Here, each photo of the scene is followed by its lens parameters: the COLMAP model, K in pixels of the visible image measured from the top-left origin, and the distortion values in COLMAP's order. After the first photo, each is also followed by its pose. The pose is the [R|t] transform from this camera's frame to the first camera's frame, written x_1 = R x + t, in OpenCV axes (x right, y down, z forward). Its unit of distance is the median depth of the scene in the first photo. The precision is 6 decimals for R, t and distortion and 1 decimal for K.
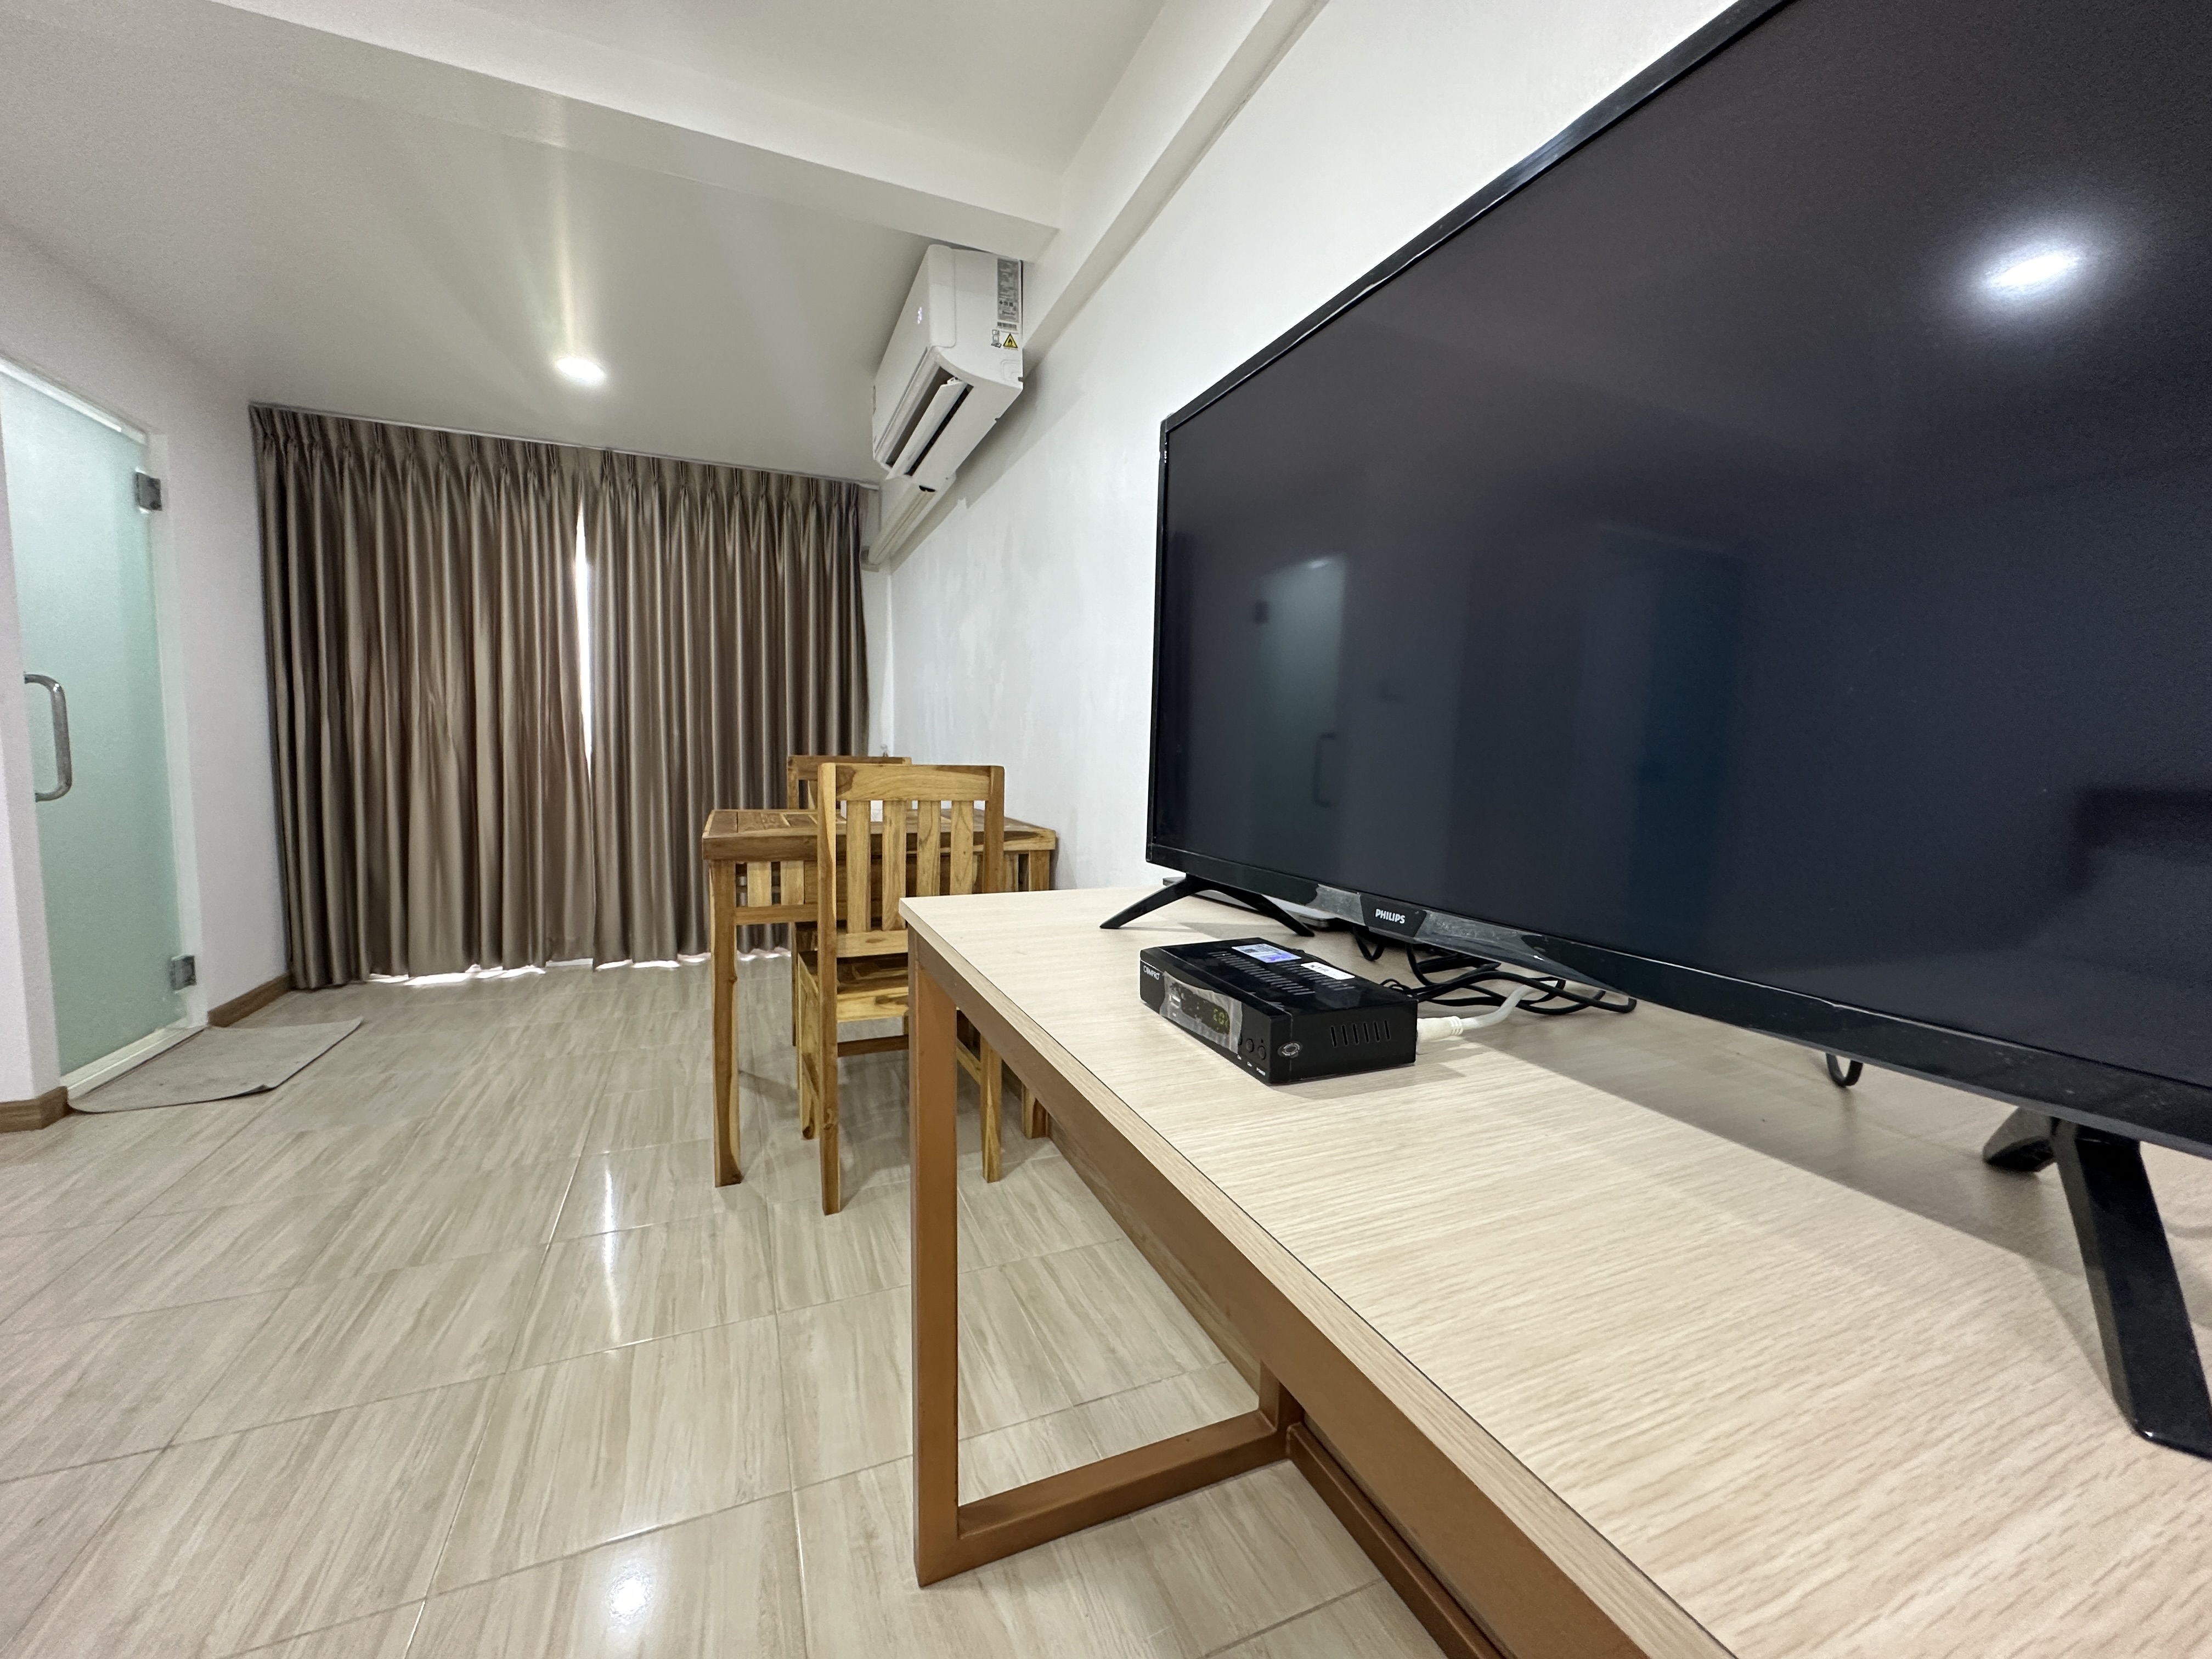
lens RADIAL K [[882.0, 0, 1106.0], [0, 882.0, 829.5], [0, 0, 1]] dist [-0.000502, 0.000139]
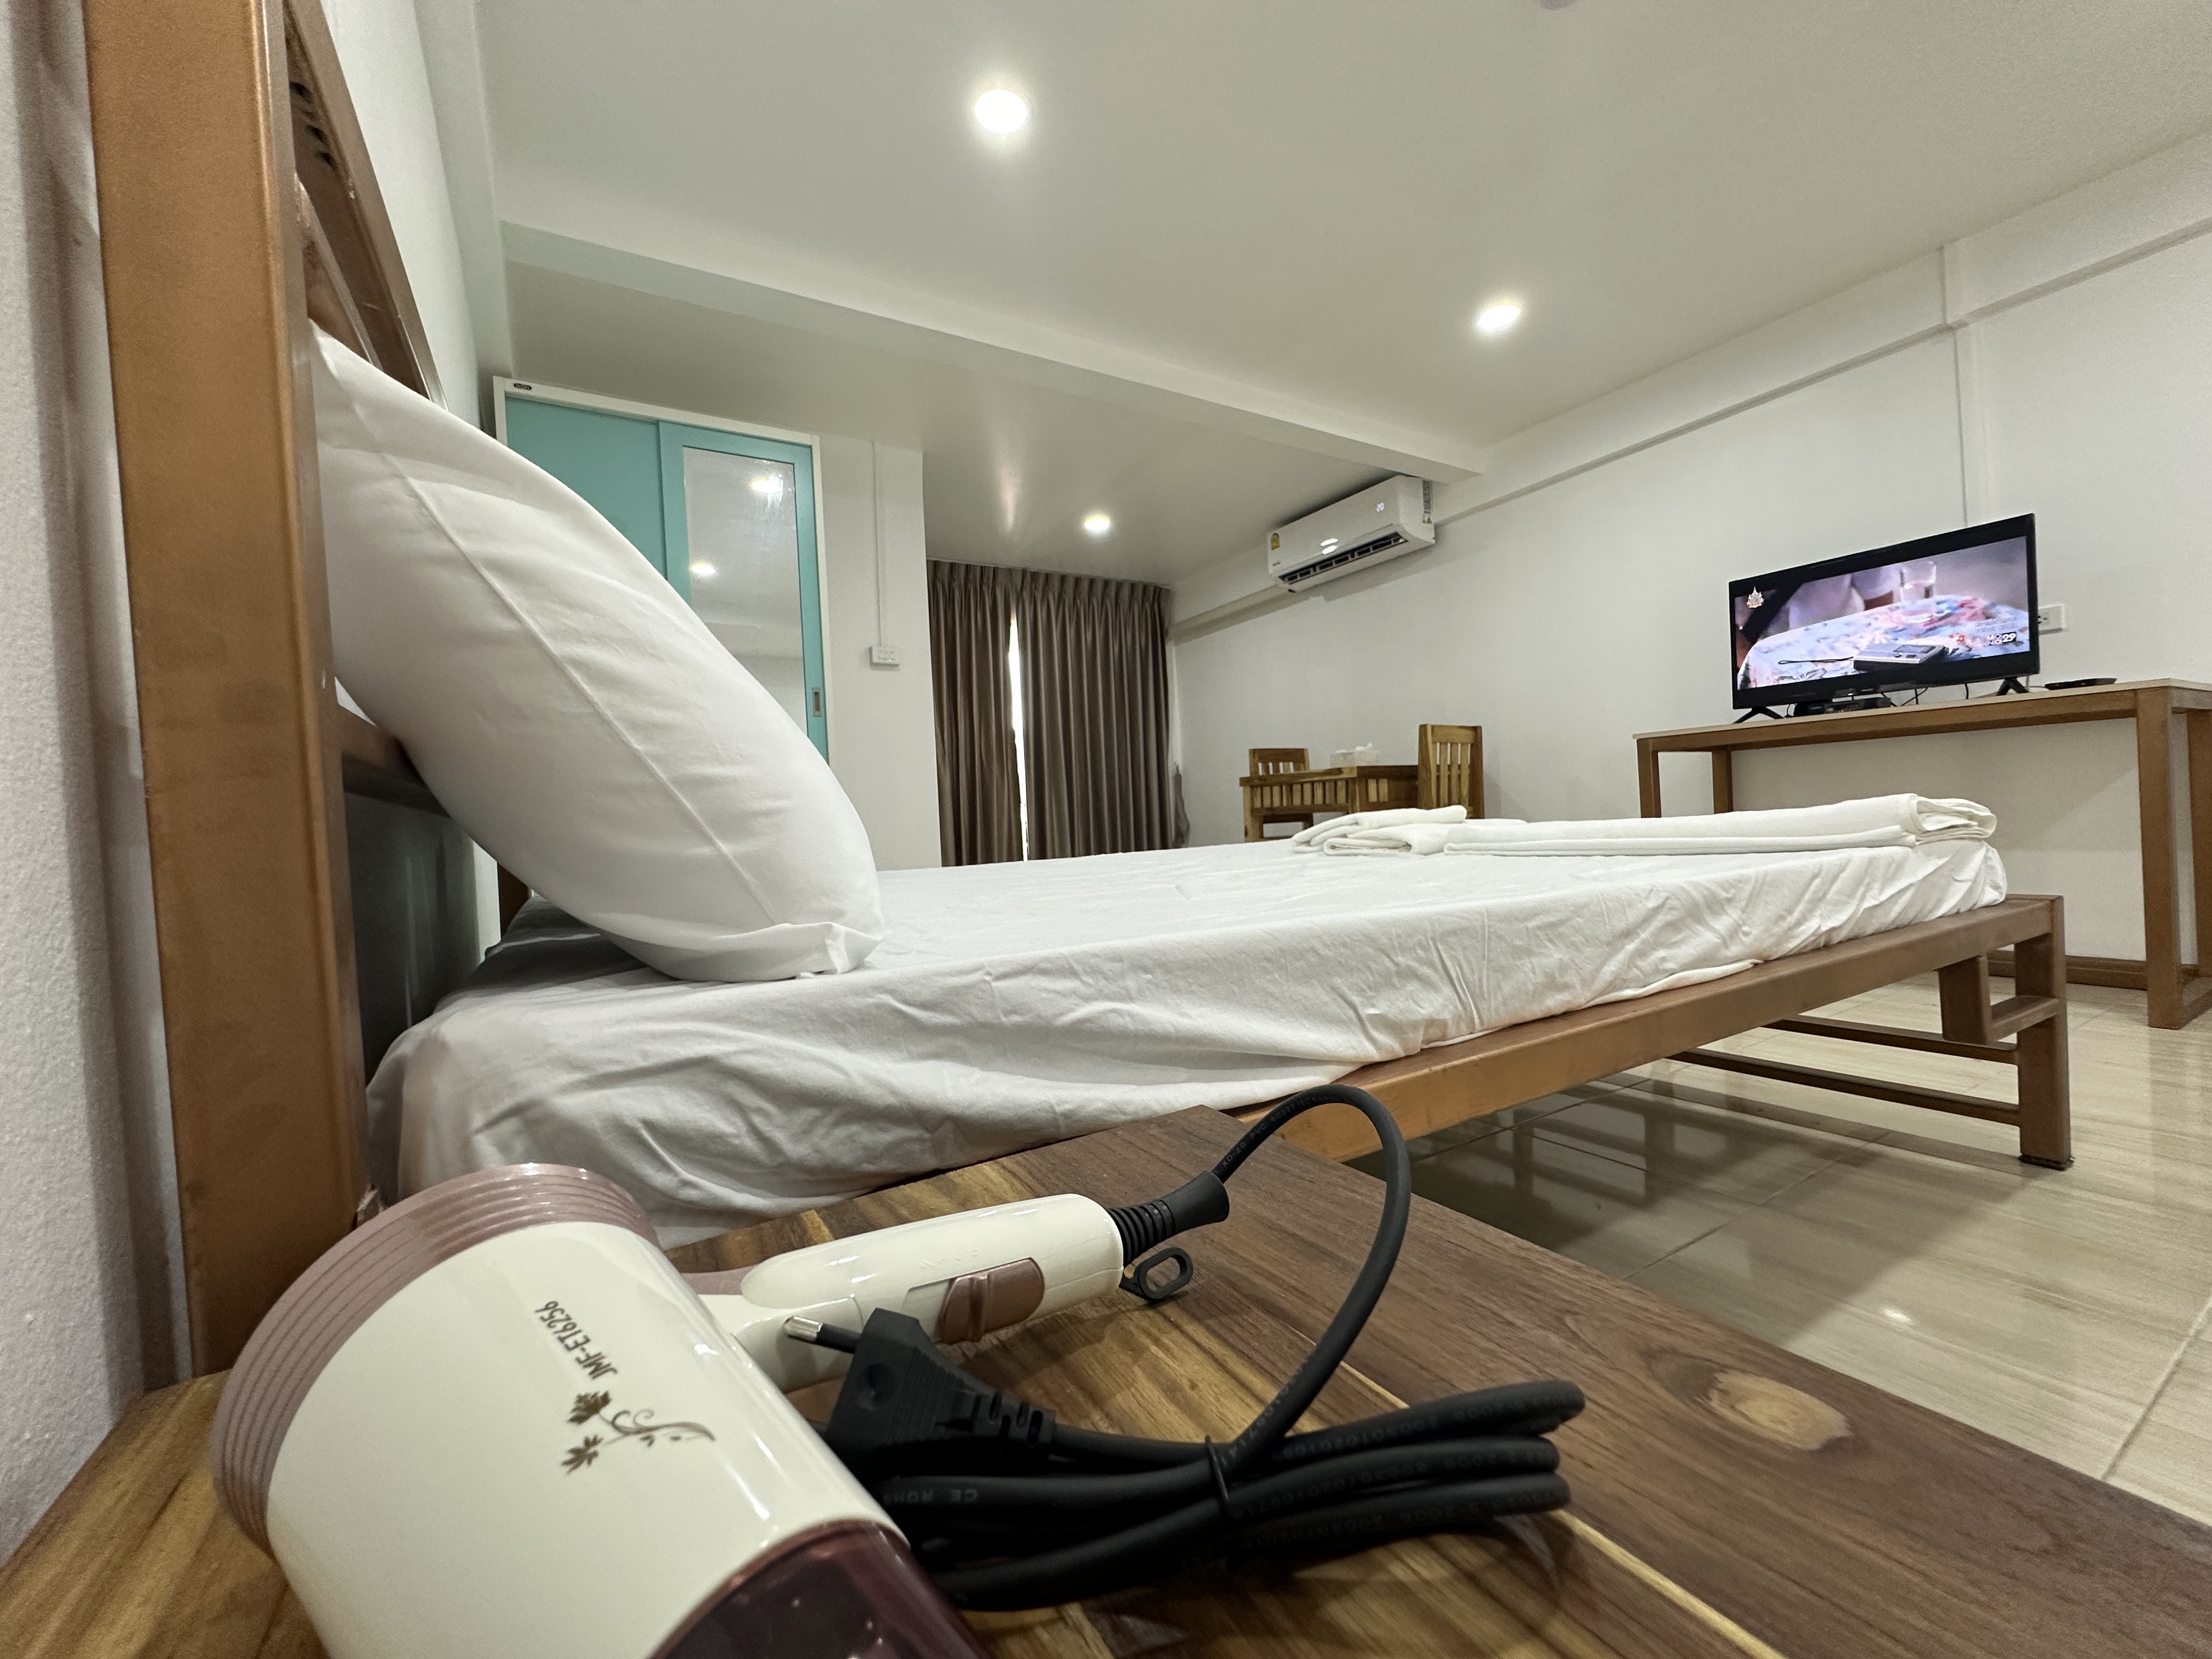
lens RADIAL K [[882.0, 0, 1106.0], [0, 882.0, 829.5], [0, 0, 1]] dist [-0.000502, 0.000139]
pose [[0.989044, -0.062681, 0.133653, -1.110831], [0.073445, 0.994308, -0.077186, 0.228222], [-0.128055, 0.086156, 0.988018, -0.775741]]
